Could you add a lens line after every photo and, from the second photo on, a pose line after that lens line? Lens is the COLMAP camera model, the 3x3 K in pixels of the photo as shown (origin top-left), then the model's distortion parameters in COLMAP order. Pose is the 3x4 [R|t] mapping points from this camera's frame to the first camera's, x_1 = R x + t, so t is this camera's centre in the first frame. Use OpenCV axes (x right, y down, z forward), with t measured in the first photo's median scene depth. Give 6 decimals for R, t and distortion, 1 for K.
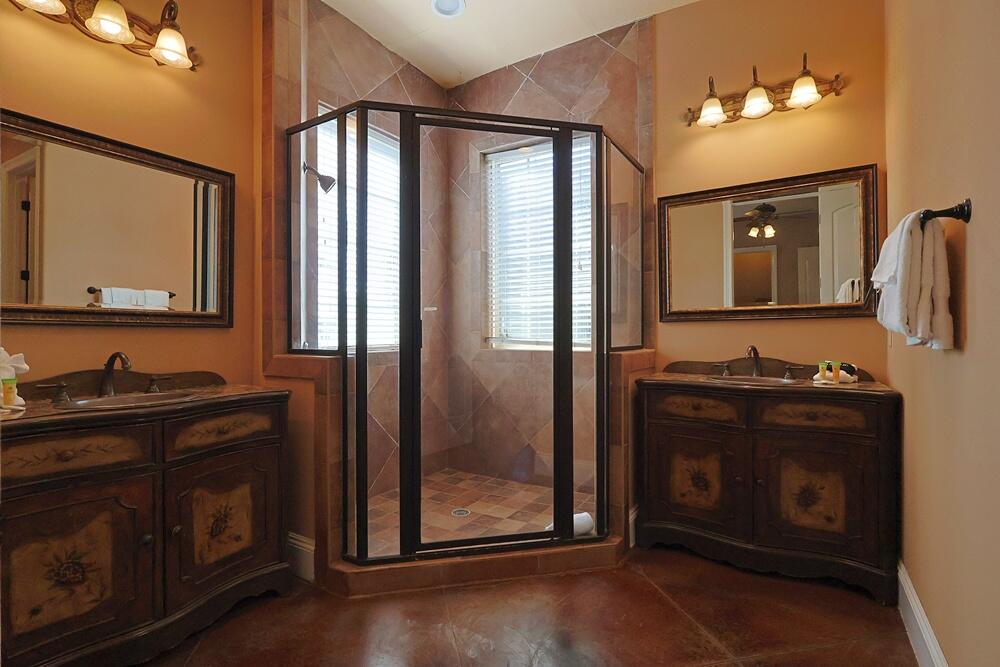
lens RADIAL K [[490.9, 0, 501.8], [0, 490.9, 335.5], [0, 0, 1]] dist [0.002021, 0.000572]
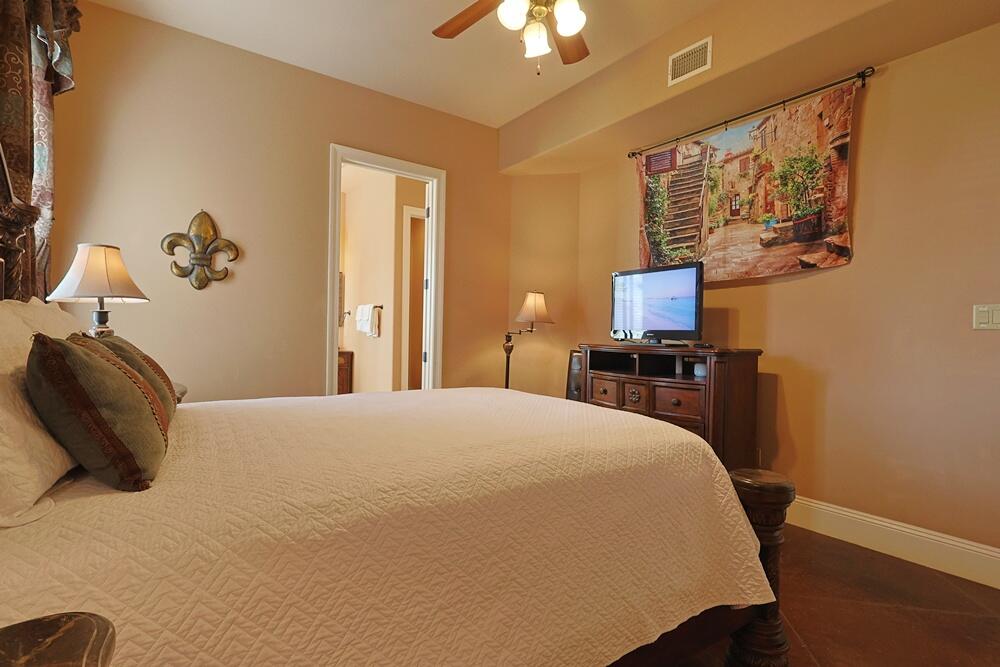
lens RADIAL K [[490.9, 0, 501.0], [0, 490.9, 334.6], [0, 0, 1]] dist [0.002021, 0.000572]
pose [[0.391852, 0.008283, 0.919991, -1.609213], [-0.013561, 0.999903, -0.003227, 0.005692], [-0.919928, -0.011211, 0.391926, -1.038044]]
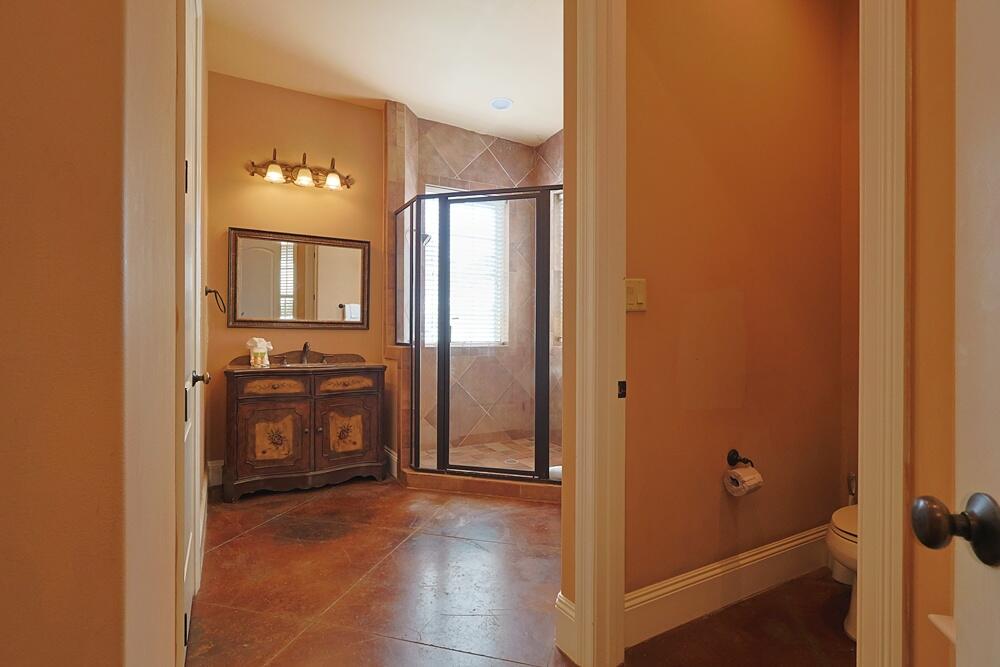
lens RADIAL K [[490.9, 0, 495.6], [0, 490.9, 335.3], [0, 0, 1]] dist [0.002021, 0.000572]
pose [[0.878601, 0.007799, -0.477493, 0.741393], [-0.008880, 0.999961, -0.000007, 0.000569], [0.477475, 0.004246, 0.878635, -0.343134]]
